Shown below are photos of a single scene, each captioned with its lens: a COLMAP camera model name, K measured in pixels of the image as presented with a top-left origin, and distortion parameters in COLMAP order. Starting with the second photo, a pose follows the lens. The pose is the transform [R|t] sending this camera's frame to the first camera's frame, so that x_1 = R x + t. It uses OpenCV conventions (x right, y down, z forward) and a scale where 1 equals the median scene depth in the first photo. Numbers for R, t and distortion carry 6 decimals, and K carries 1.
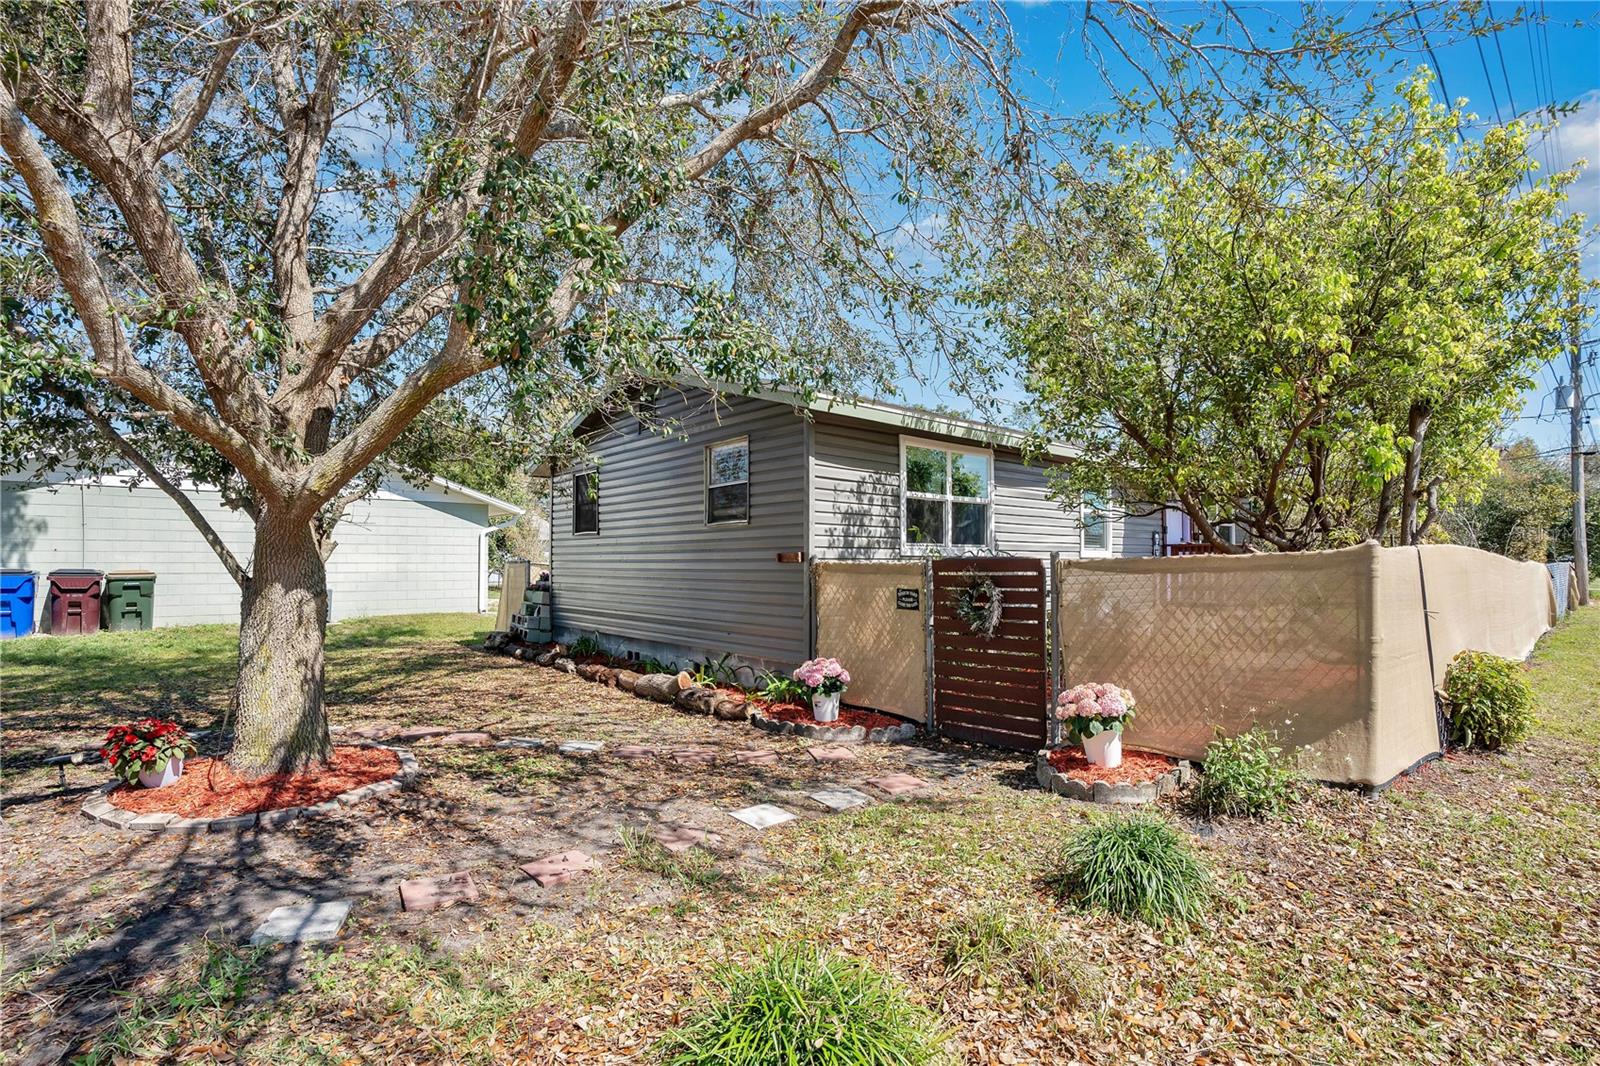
lens RADIAL K [[722.2, 0, 800.1], [0, 722.2, 534.9], [0, 0, 1]] dist [-0.017953, 0.000204]
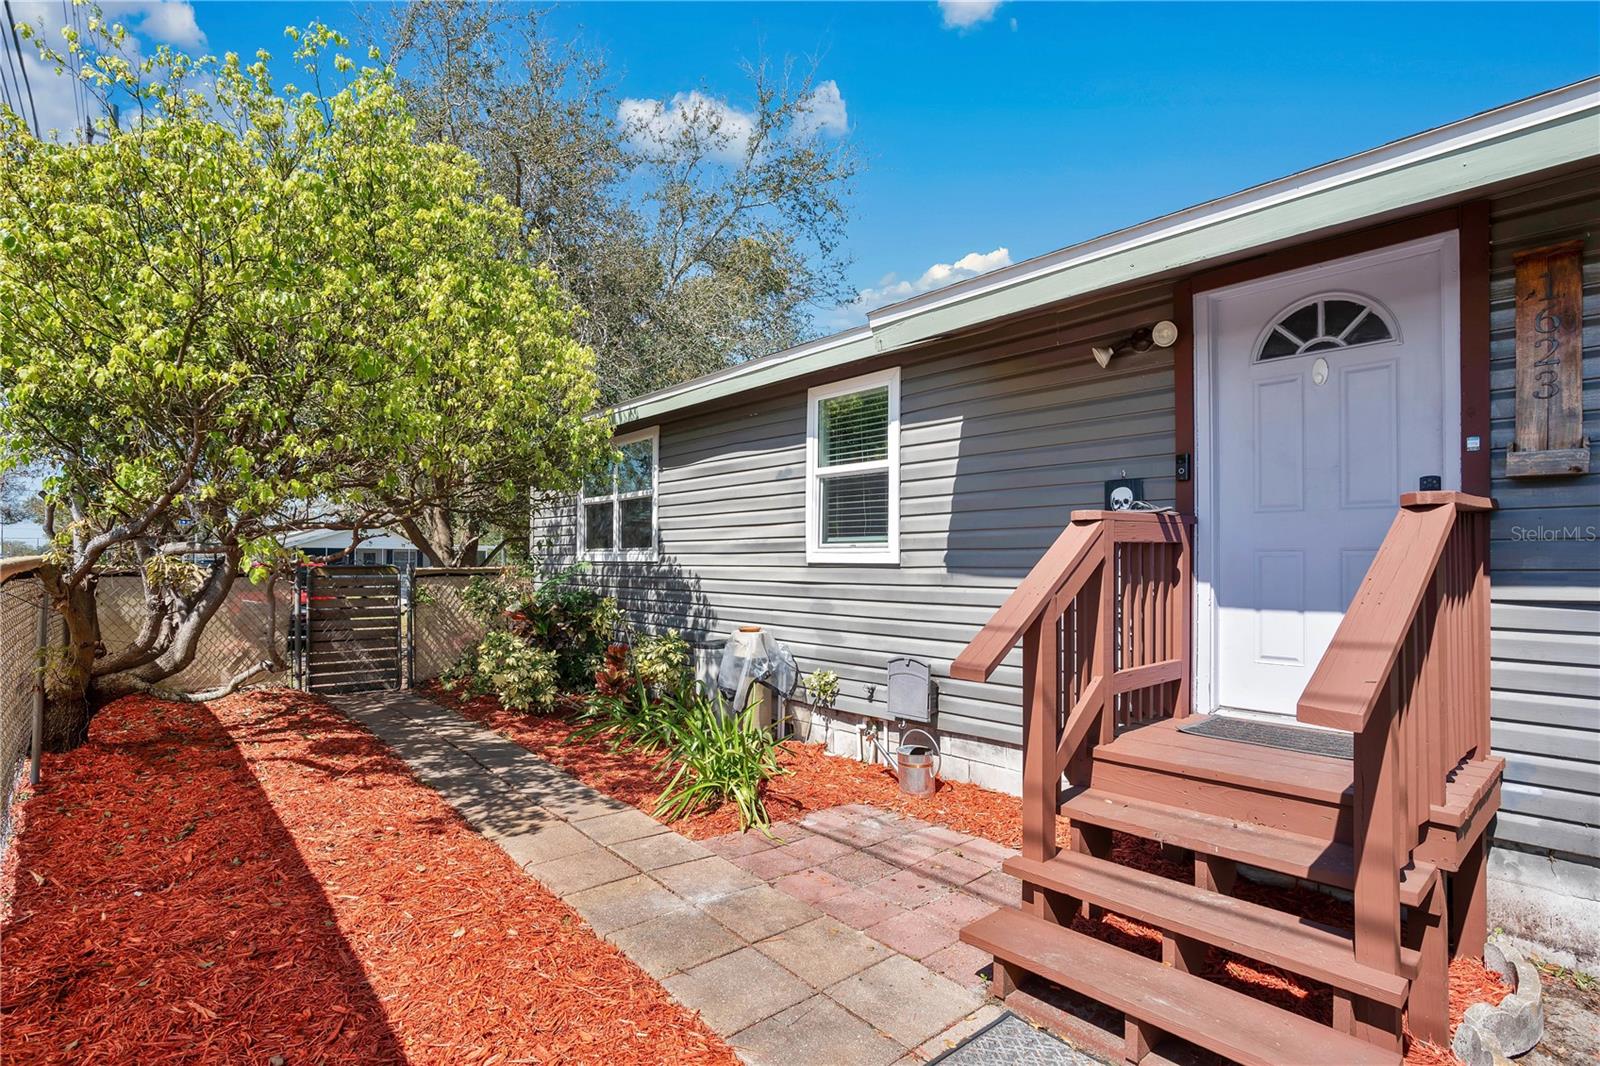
lens RADIAL K [[773.0, 0, 795.6], [0, 773.0, 539.3], [0, 0, 1]] dist [-0.005069, -0.000276]
pose [[-0.006585, -0.020895, -0.999760, 1.218231], [0.044649, 0.998778, -0.021169, 0.032971], [0.998981, -0.044778, -0.005644, 1.275259]]
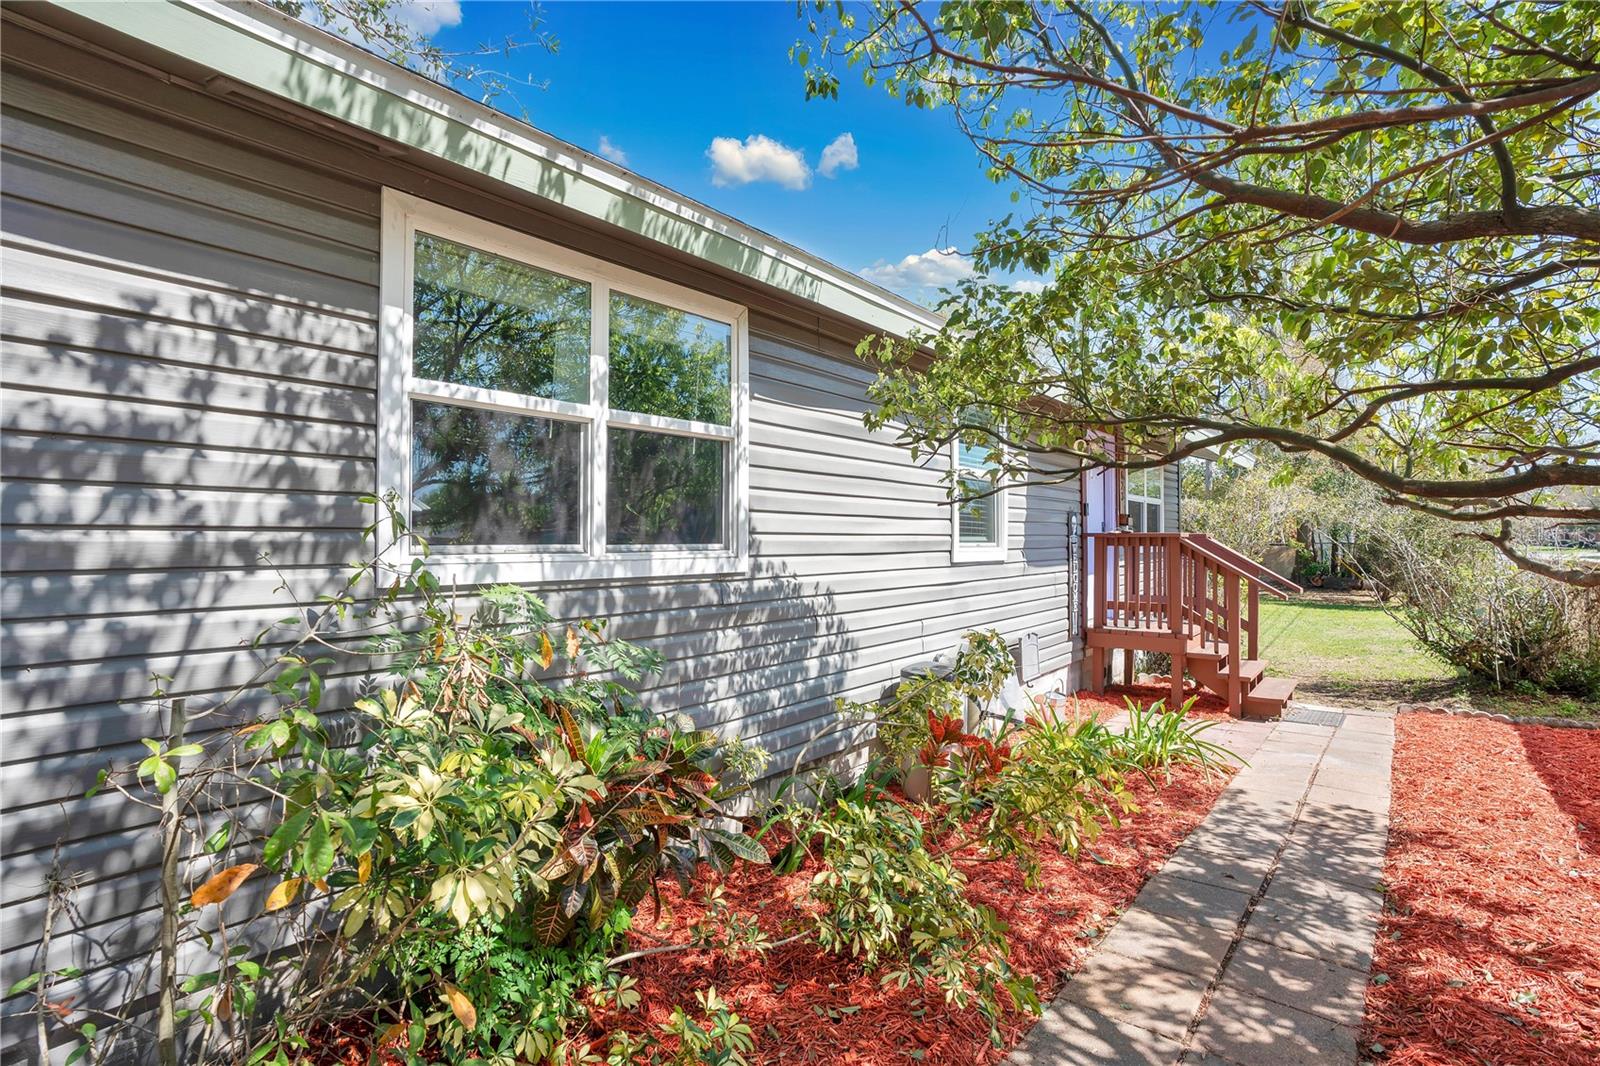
lens RADIAL K [[722.2, 0, 792.4], [0, 722.2, 540.9], [0, 0, 1]] dist [-0.017953, 0.000204]
pose [[0.988707, -0.006395, 0.149722, 0.257685], [0.001627, 0.999488, 0.031947, -0.000359], [-0.149849, -0.031343, 0.988212, 0.662342]]
